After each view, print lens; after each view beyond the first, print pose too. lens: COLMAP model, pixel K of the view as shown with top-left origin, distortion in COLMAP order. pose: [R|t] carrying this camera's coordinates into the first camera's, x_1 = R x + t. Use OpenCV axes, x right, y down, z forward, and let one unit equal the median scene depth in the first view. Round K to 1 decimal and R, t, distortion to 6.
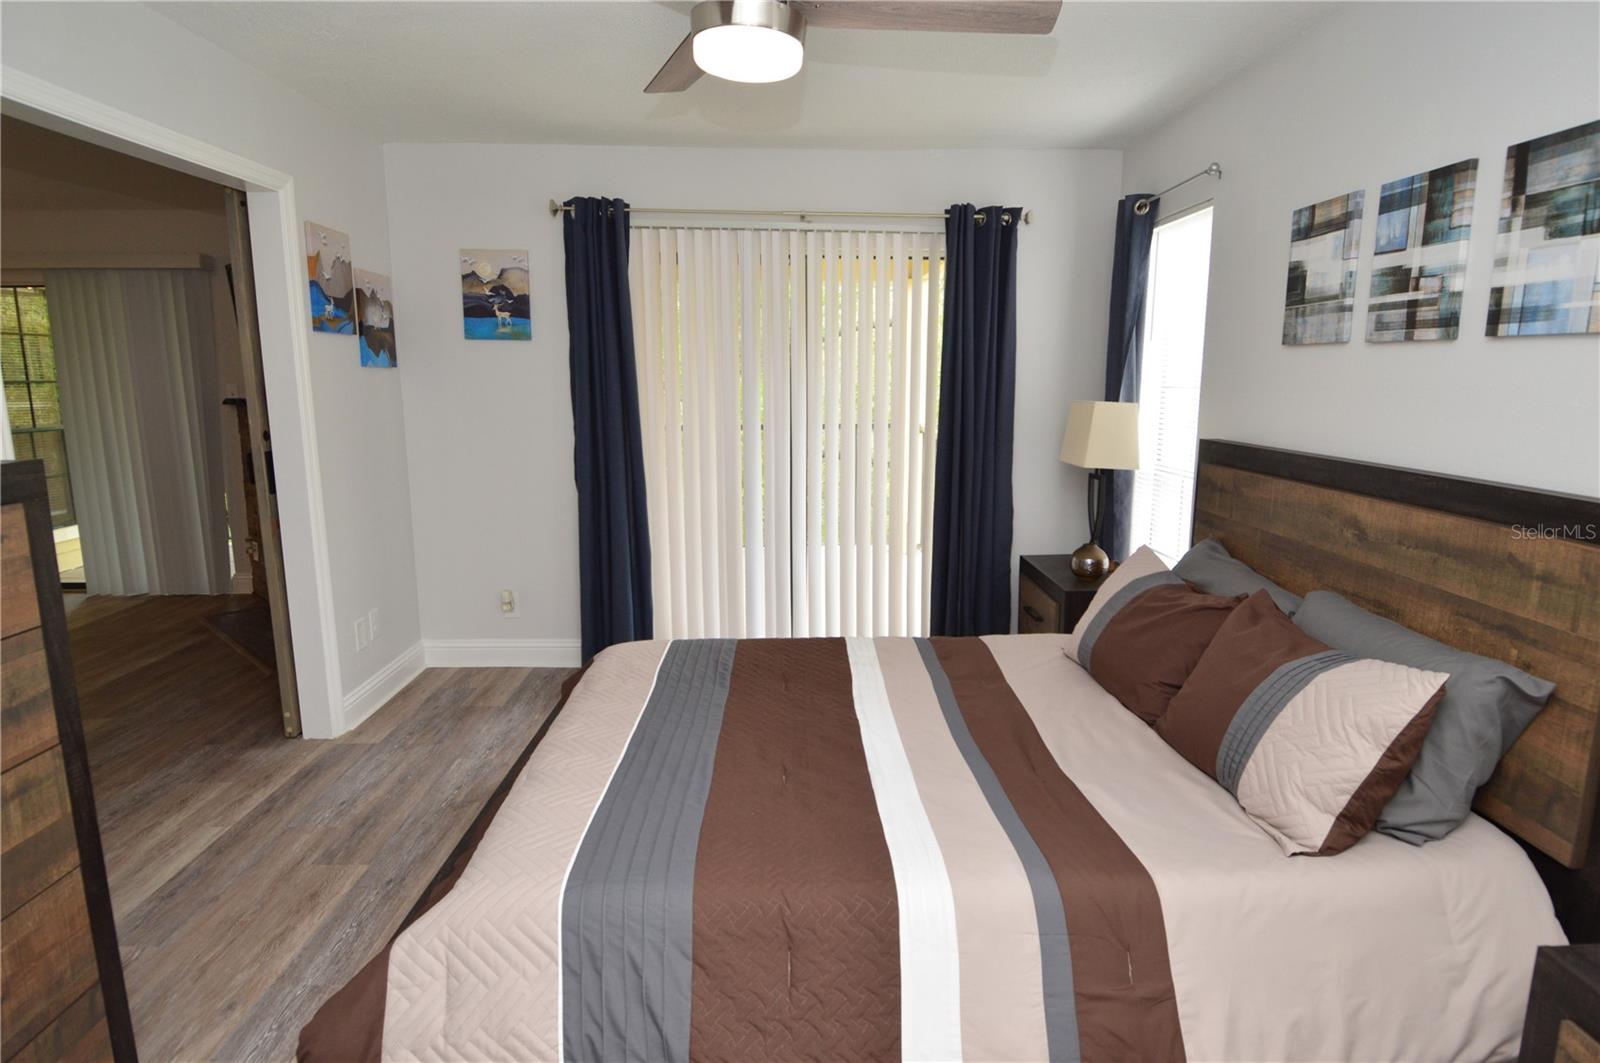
lens RADIAL K [[852.5, 0, 807.5], [0, 852.5, 520.6], [0, 0, 1]] dist [0.014874, -0.023847]
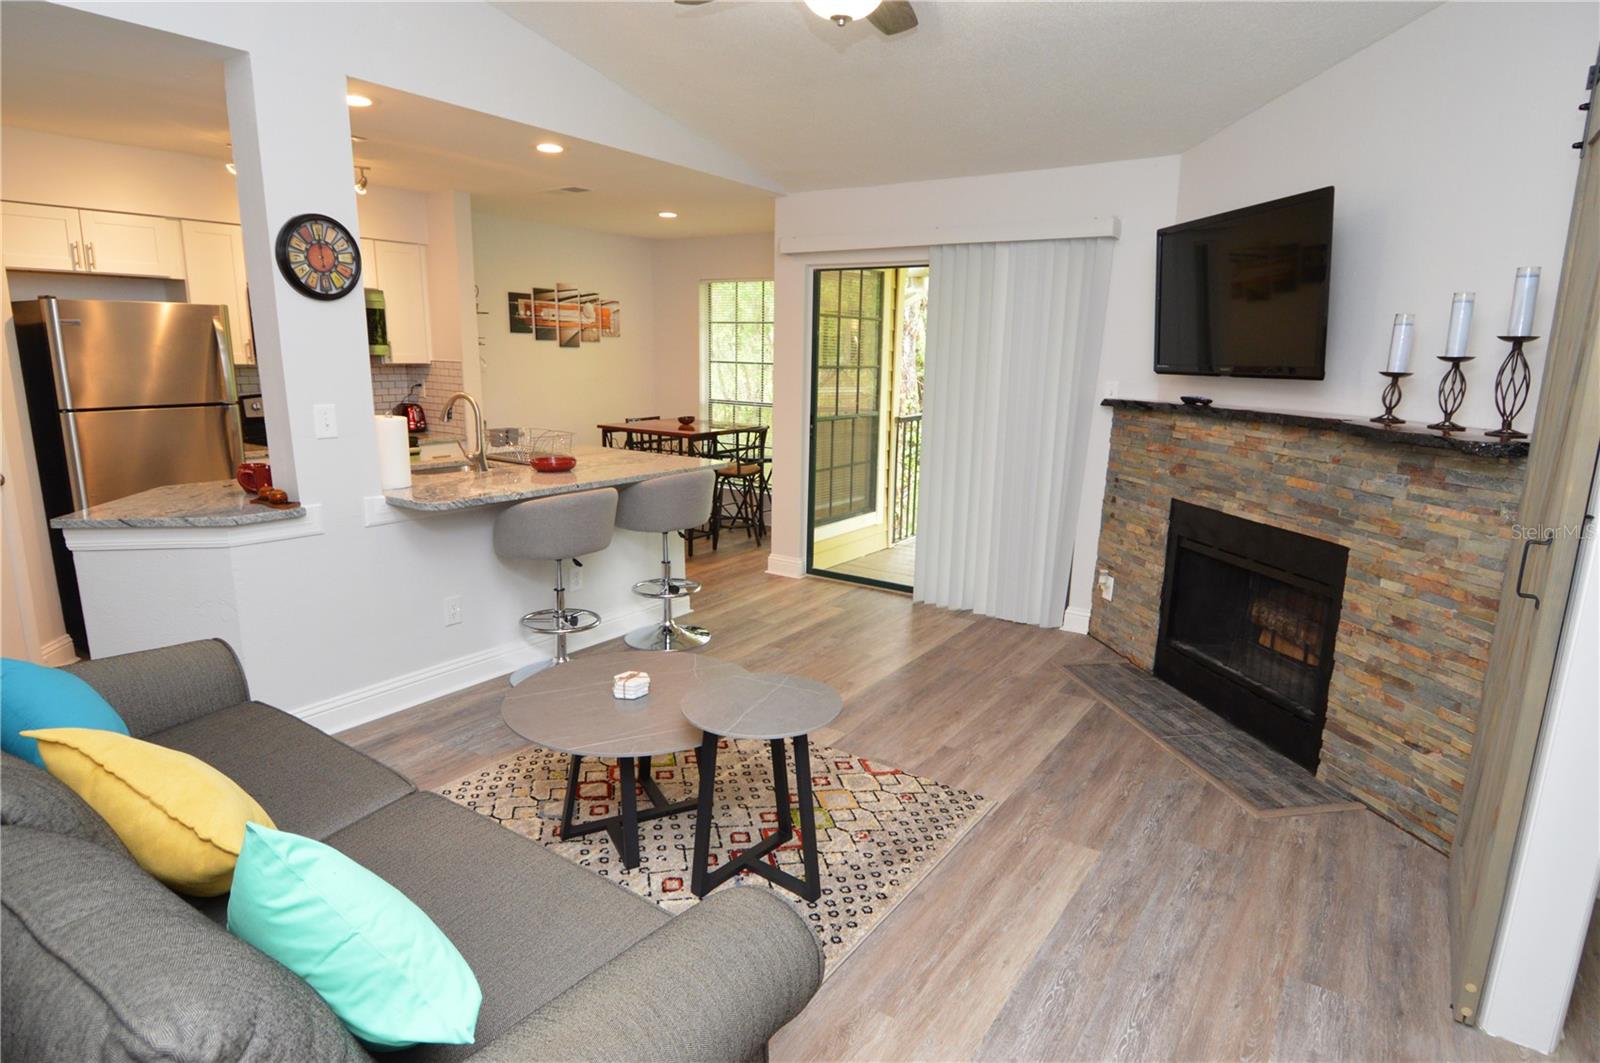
lens RADIAL K [[870.5, 0, 796.9], [0, 870.5, 523.1], [0, 0, 1]] dist [0.021066, -0.036031]
pose [[0.805837, 0.130299, -0.577624, -0.986103], [-0.117561, 0.991275, 0.059603, -0.095050], [0.580350, 0.019876, 0.814124, 0.368827]]
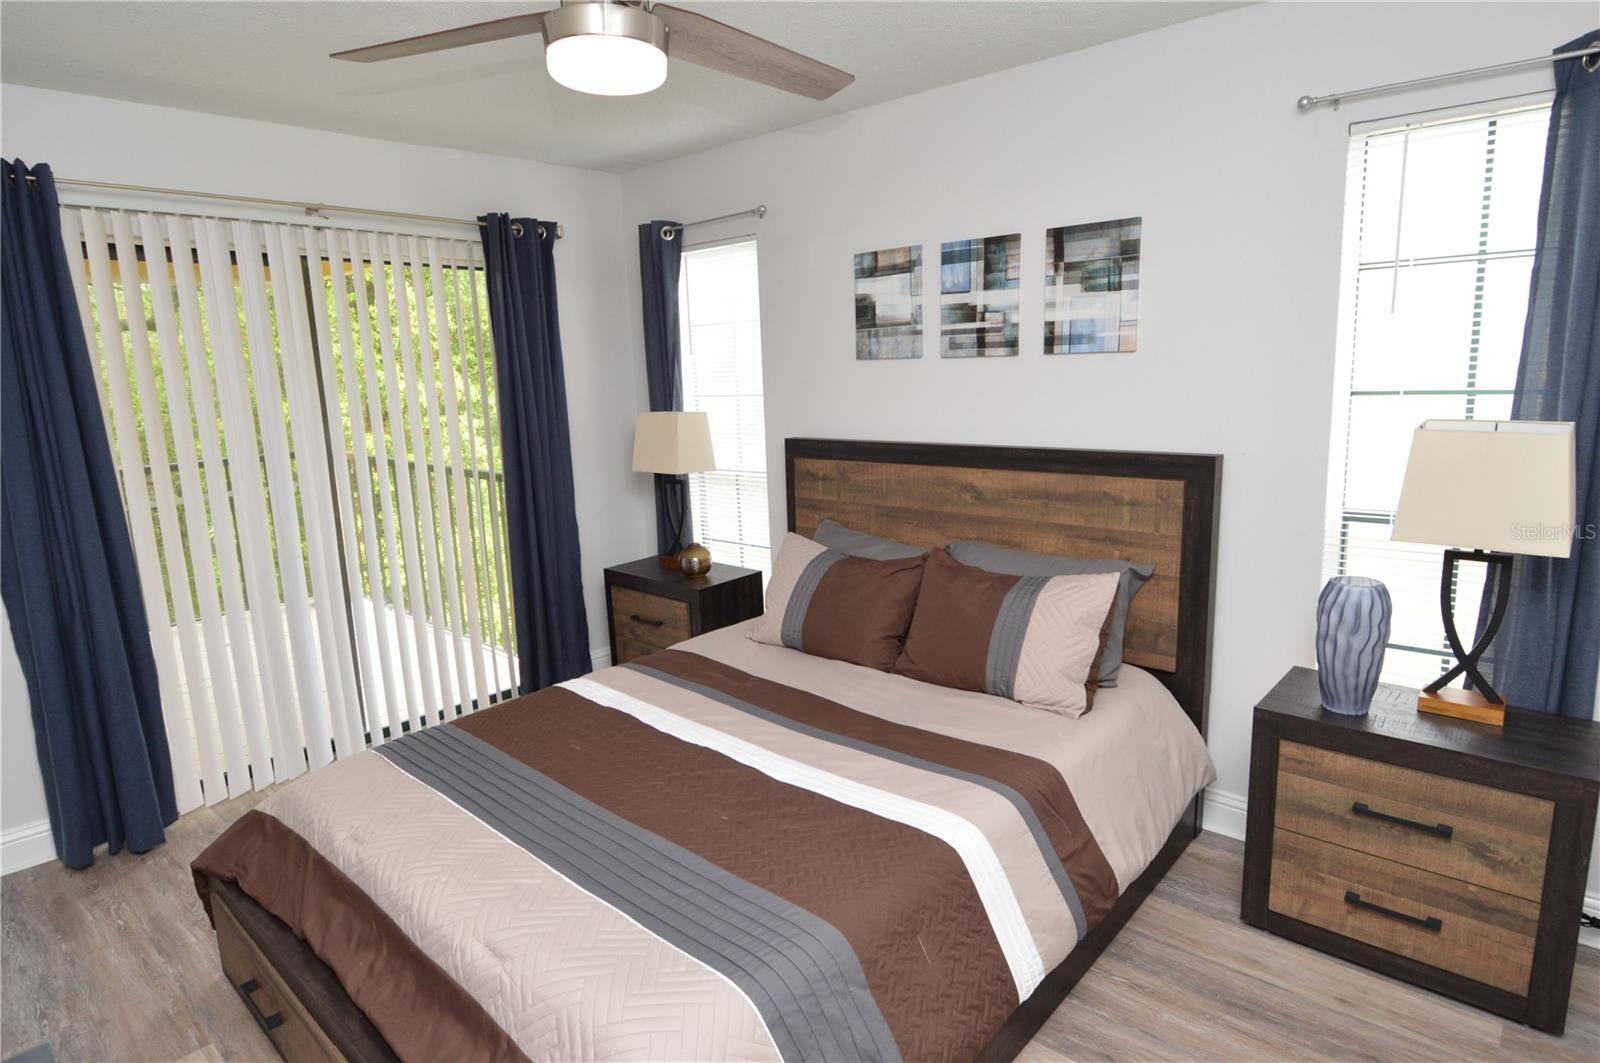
lens RADIAL K [[880.0, 0, 774.5], [0, 880.0, 523.6], [0, 0, 1]] dist [0.018345, -0.032586]
pose [[0.701790, -0.152117, 0.695953, -0.555804], [0.156419, 0.985999, 0.057782, -0.069347], [-0.694999, 0.068310, 0.715758, 0.192465]]
